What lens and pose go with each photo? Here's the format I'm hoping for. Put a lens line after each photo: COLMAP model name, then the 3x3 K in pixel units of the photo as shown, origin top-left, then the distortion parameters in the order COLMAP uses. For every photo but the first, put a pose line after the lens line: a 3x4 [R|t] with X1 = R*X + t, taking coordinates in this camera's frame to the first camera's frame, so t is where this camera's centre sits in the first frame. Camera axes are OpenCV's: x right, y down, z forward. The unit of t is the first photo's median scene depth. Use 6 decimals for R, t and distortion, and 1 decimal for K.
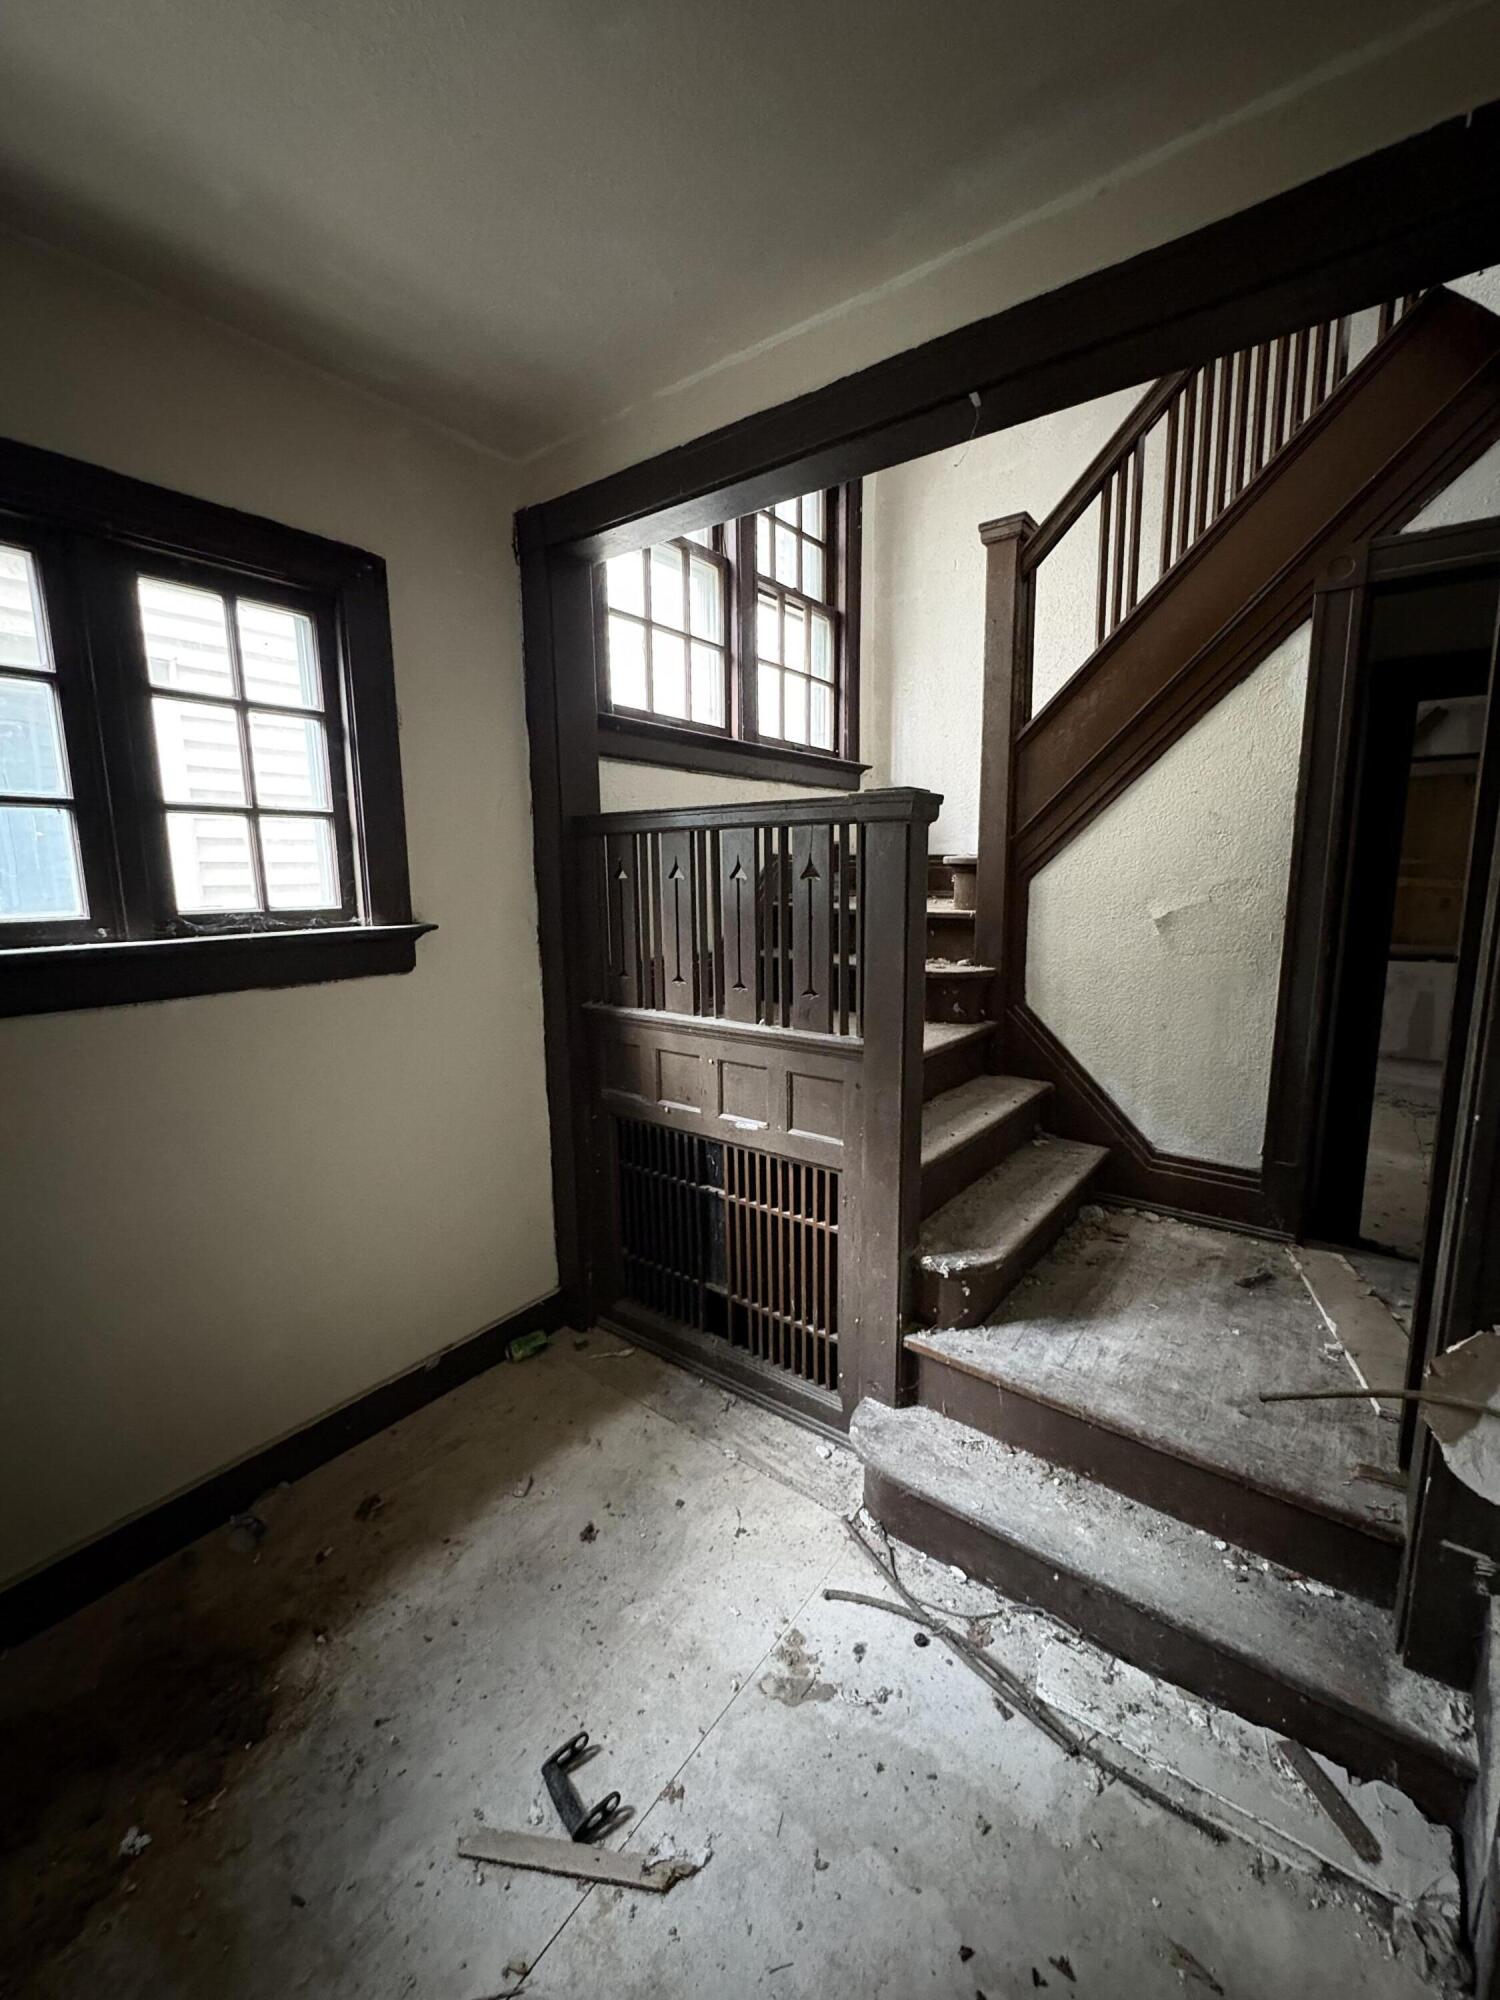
lens RADIAL K [[797.1, 0, 759.2], [0, 797.1, 997.3], [0, 0, 1]] dist [-0.003478, 0.000771]
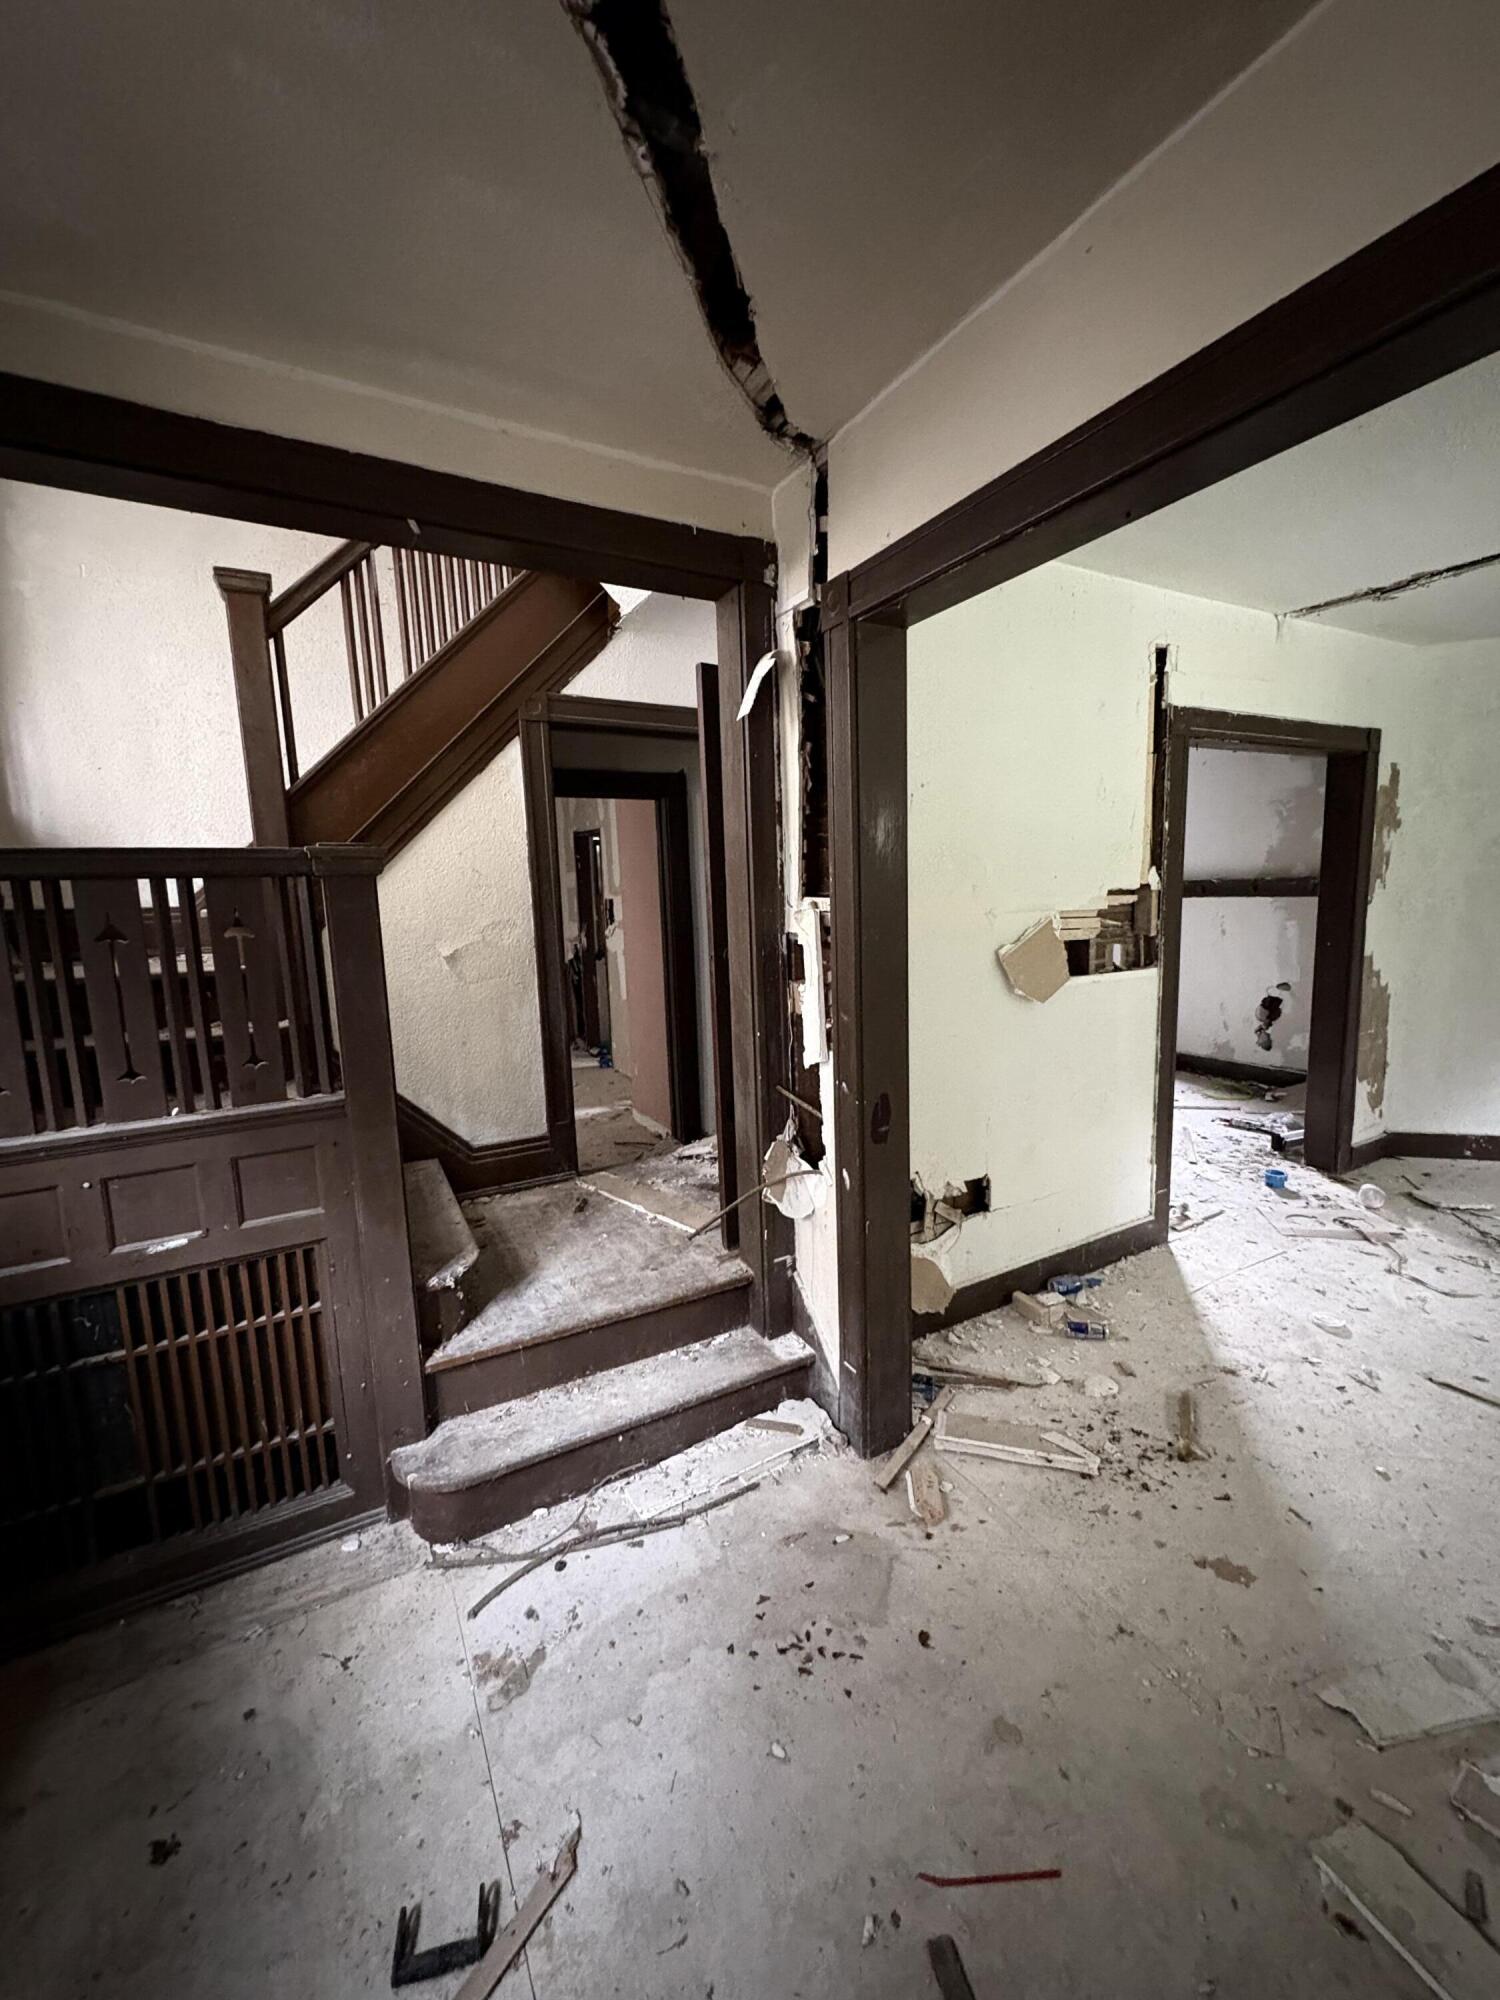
lens RADIAL K [[797.1, 0, 758.8], [0, 797.1, 997.7], [0, 0, 1]] dist [-0.003478, 0.000771]
pose [[0.398124, -0.122210, 0.909154, -0.557258], [0.174818, 0.983030, 0.055587, -0.028595], [-0.900520, 0.136806, 0.412733, 0.114735]]
